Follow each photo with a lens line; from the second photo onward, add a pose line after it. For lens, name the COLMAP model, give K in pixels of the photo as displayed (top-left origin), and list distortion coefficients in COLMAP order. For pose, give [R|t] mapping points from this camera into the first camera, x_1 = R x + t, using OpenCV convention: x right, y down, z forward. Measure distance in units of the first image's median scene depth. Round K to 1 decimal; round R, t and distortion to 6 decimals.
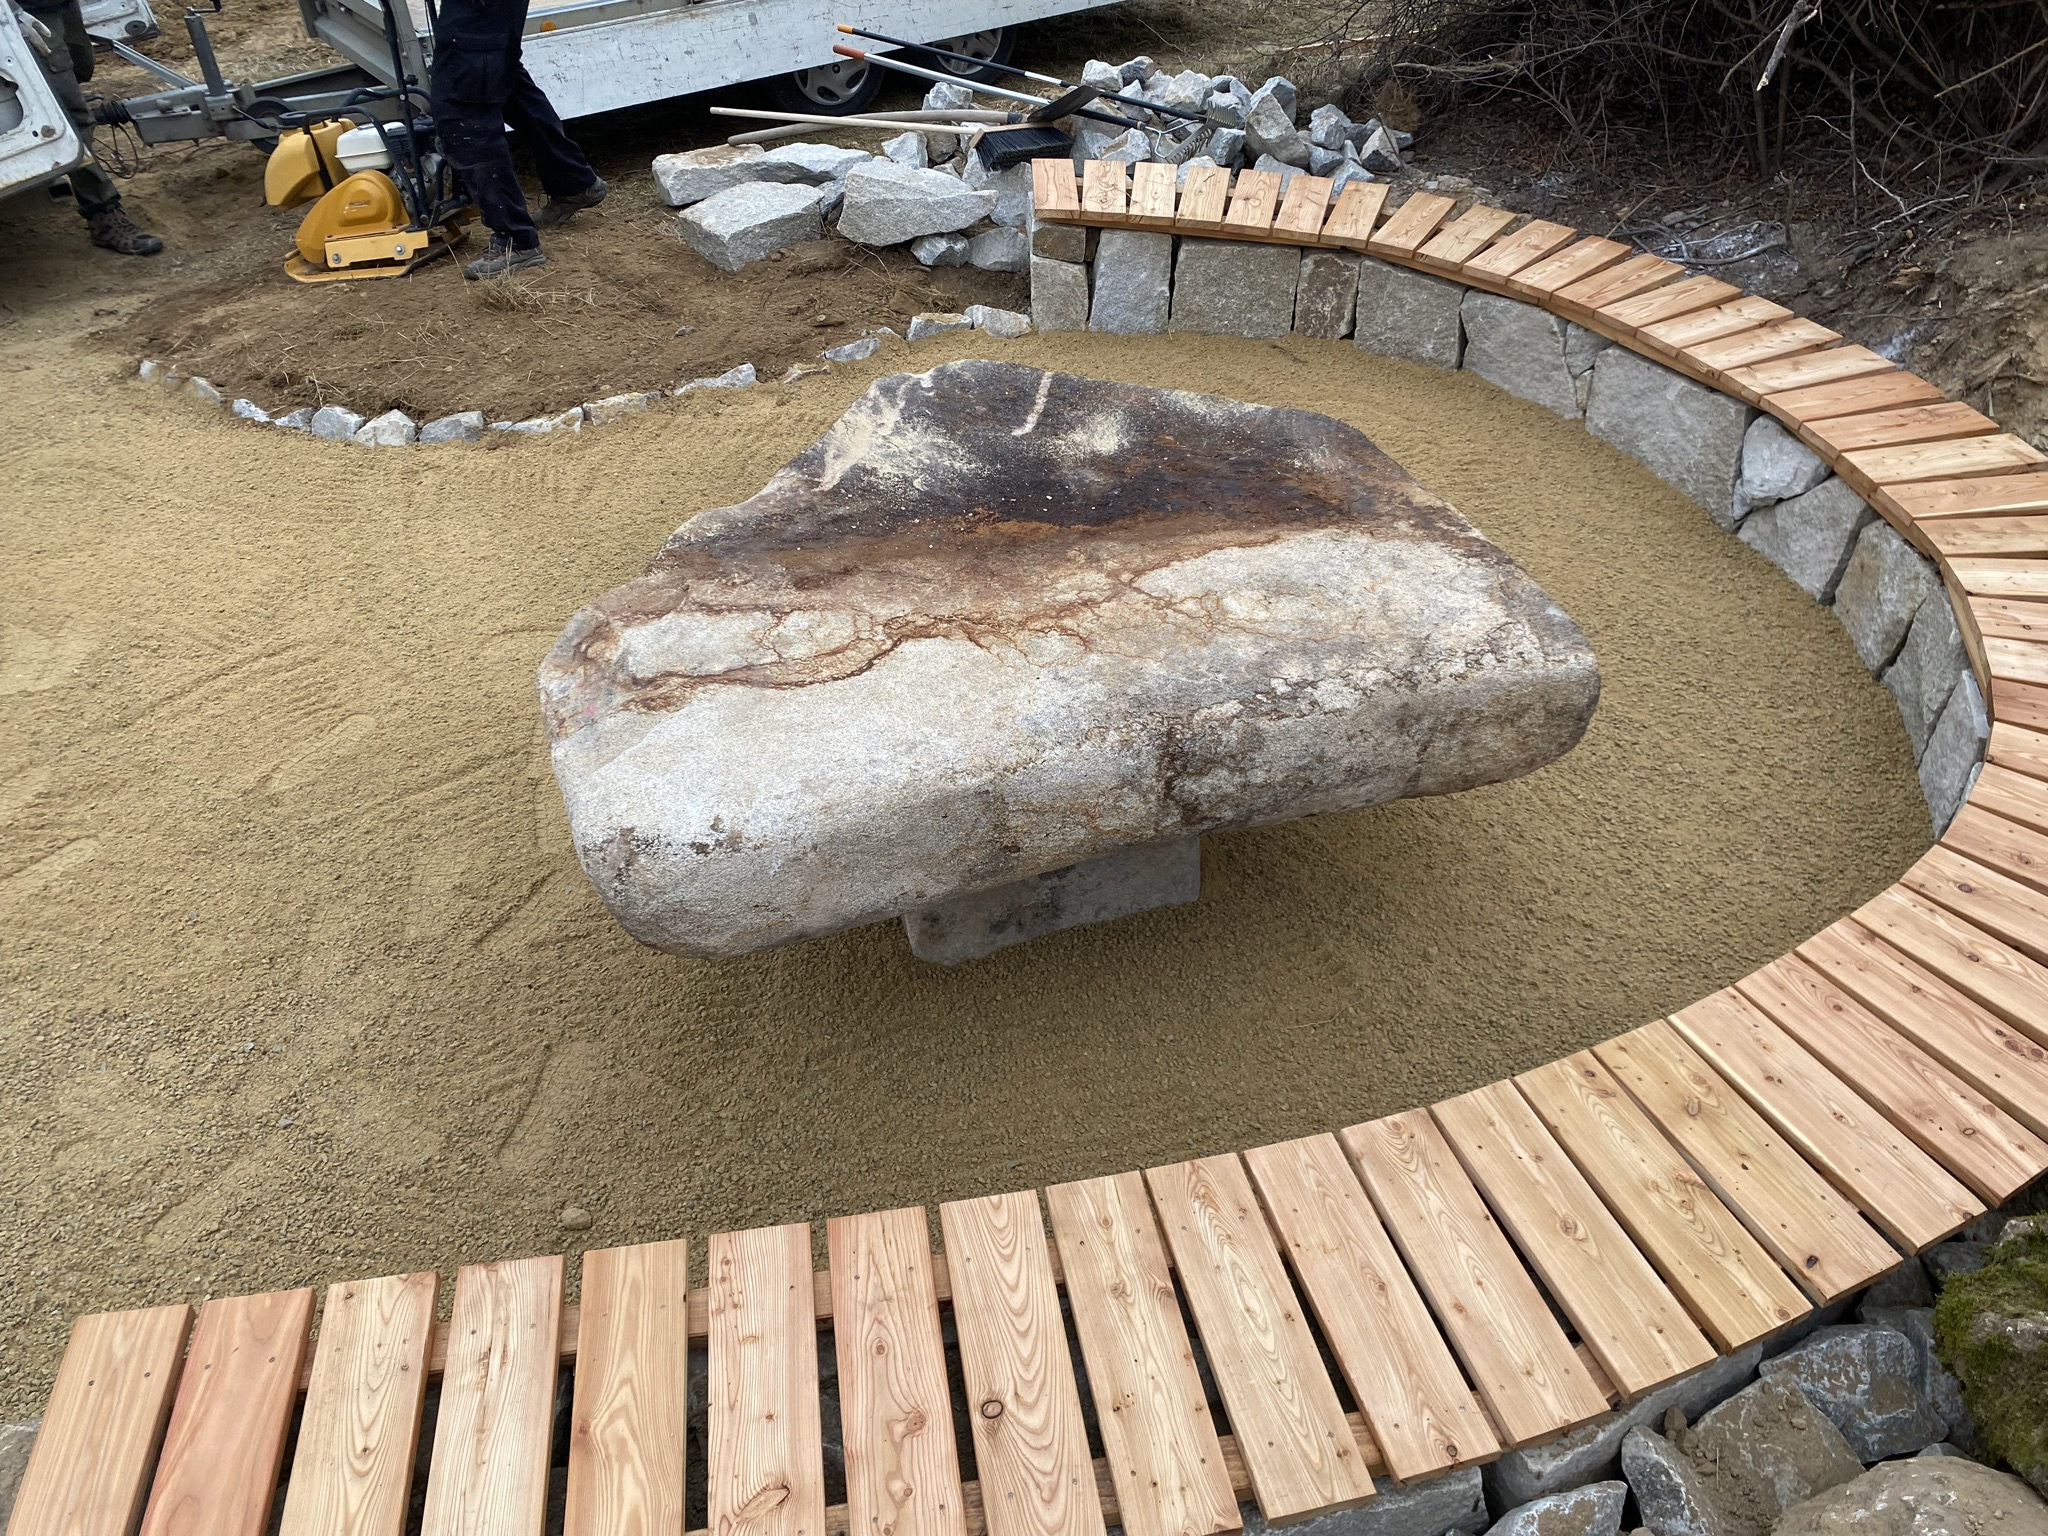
lens RADIAL K [[1537.2, 0, 1027.8], [0, 1537.2, 779.9], [0, 0, 1]] dist [0.034579, -0.043902]
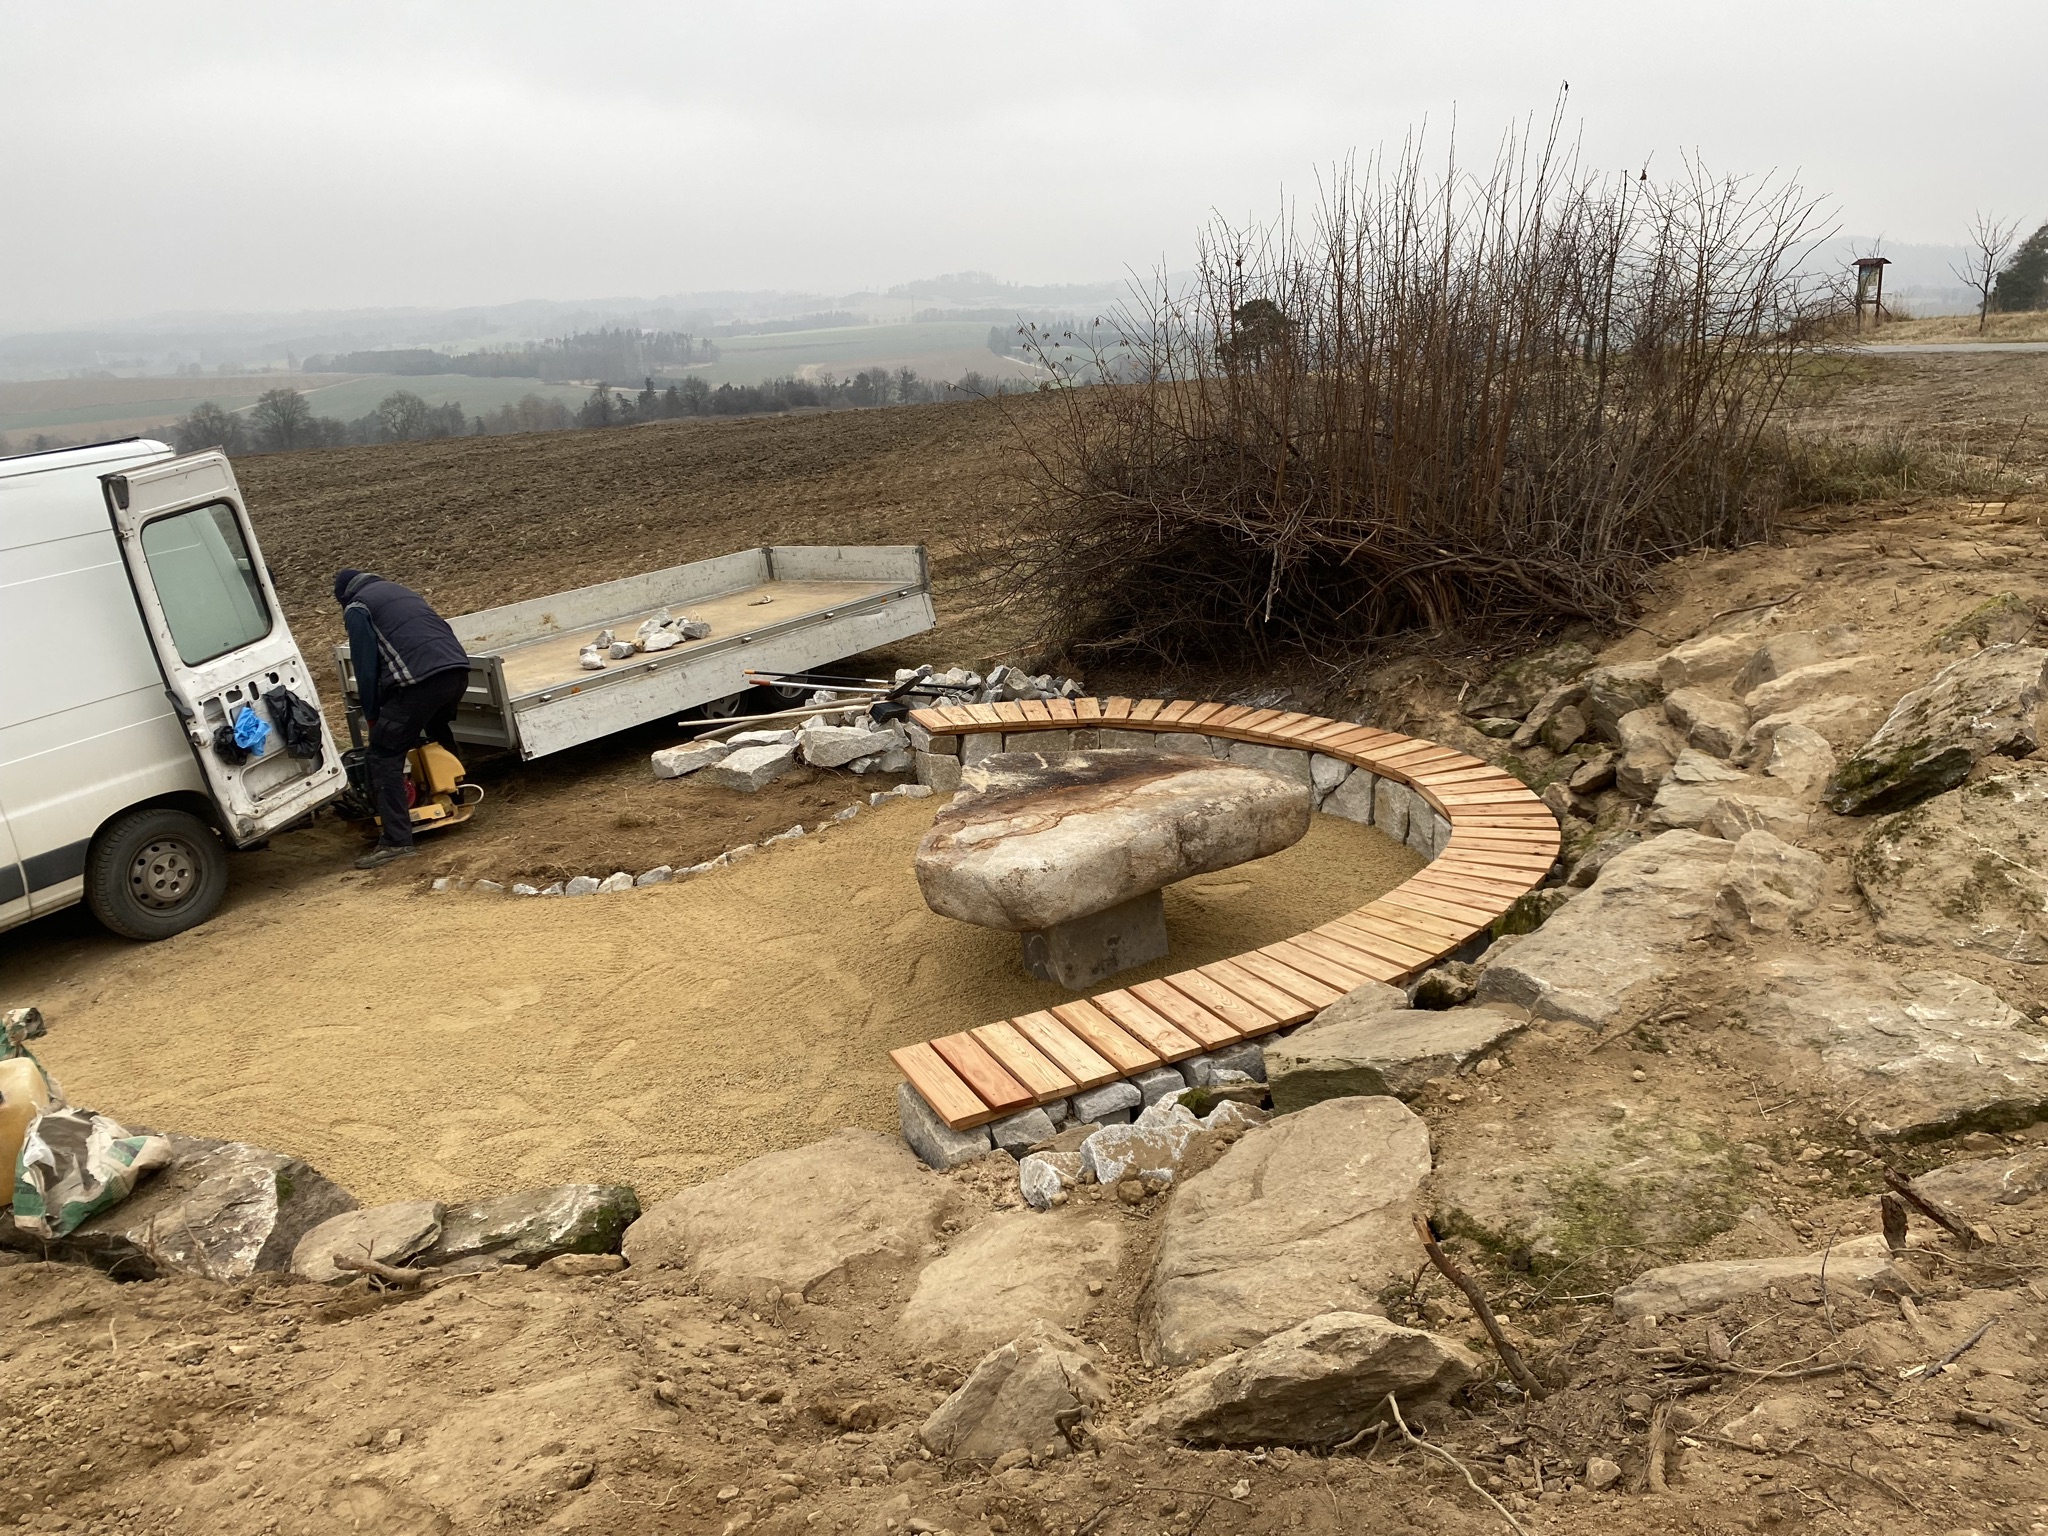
lens RADIAL K [[1537.2, 0, 1027.8], [0, 1537.2, 779.9], [0, 0, 1]] dist [0.034579, -0.043902]
pose [[0.939368, -0.142604, 0.311854, -0.503970], [0.256307, 0.896142, -0.362265, 0.415370], [-0.227805, 0.420230, 0.878357, -0.674955]]
